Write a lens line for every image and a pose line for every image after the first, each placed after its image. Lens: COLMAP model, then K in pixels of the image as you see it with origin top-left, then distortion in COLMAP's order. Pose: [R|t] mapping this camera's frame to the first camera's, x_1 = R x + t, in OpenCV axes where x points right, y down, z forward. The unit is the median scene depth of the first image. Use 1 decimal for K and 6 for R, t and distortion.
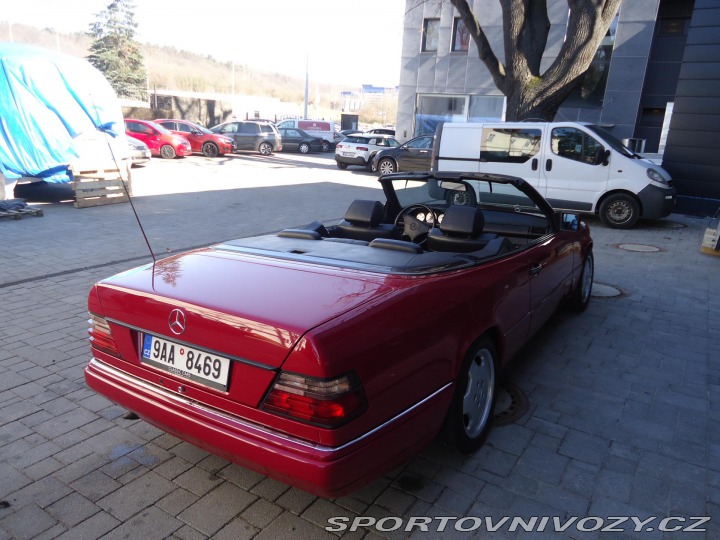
lens RADIAL K [[522.7, 0, 358.9], [0, 522.7, 268.1], [0, 0, 1]] dist [-0.010061, 0.005955]
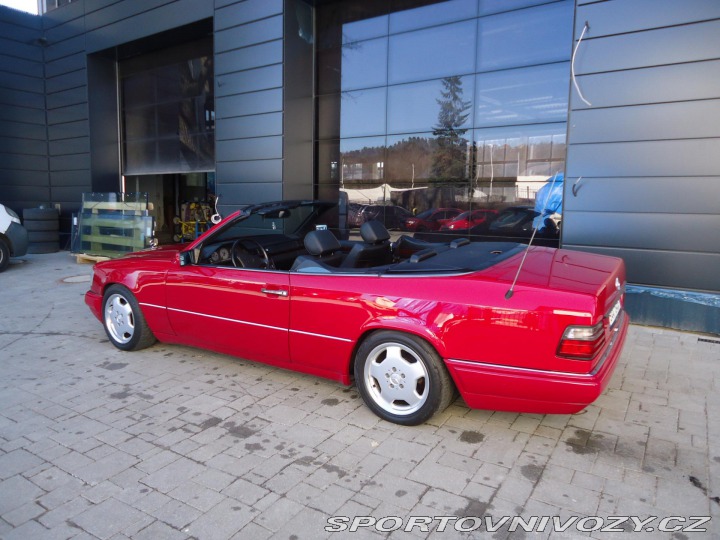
lens RADIAL K [[522.7, 0, 358.9], [0, 522.7, 268.1], [0, 0, 1]] dist [-0.010061, 0.005955]
pose [[-0.014124, -0.180383, 0.983495, -0.340561], [0.249539, 0.951835, 0.178159, -0.075388], [-0.968262, 0.247936, 0.031569, 0.309482]]
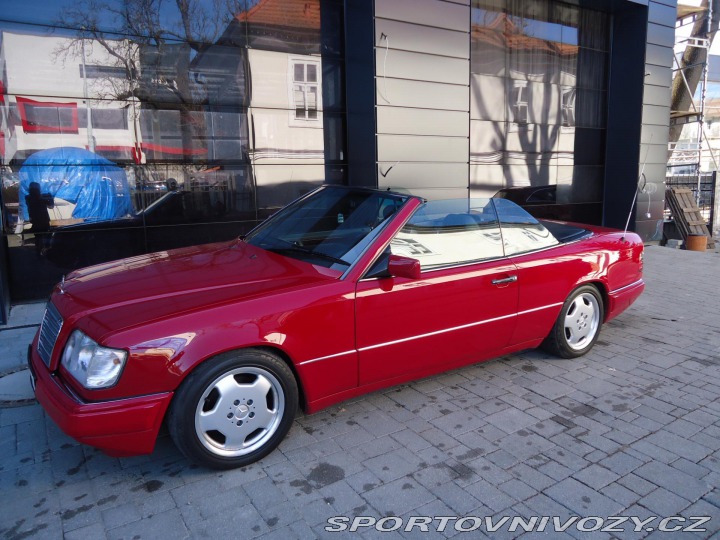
lens RADIAL K [[522.7, 0, 358.9], [0, 522.7, 268.1], [0, 0, 1]] dist [-0.010061, 0.005955]
pose [[-0.919254, -0.101222, 0.380428, -0.066643], [0.071444, 0.907433, 0.414078, -0.156003], [-0.387127, 0.407822, -0.826931, 0.654447]]
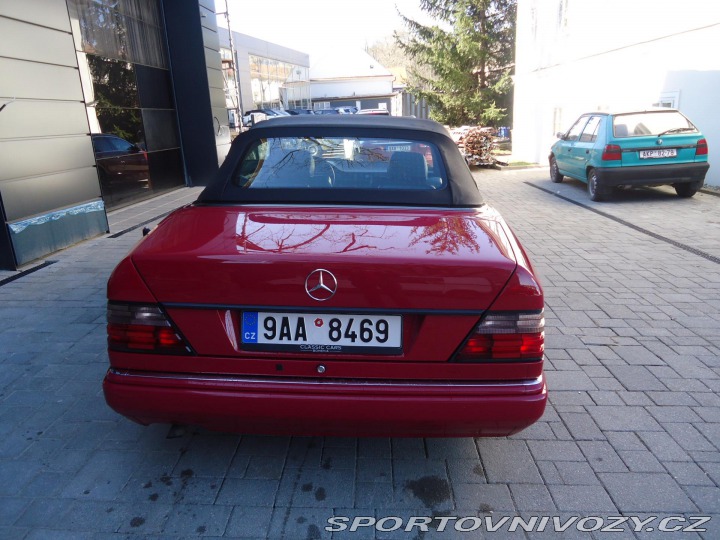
lens RADIAL K [[522.7, 0, 358.9], [0, 522.7, 268.1], [0, 0, 1]] dist [-0.010061, 0.005955]
pose [[-0.848432, 0.129103, -0.513319, 0.121998], [-0.142486, 0.878291, 0.456403, -0.123429], [0.509766, 0.460367, -0.726774, 0.589582]]
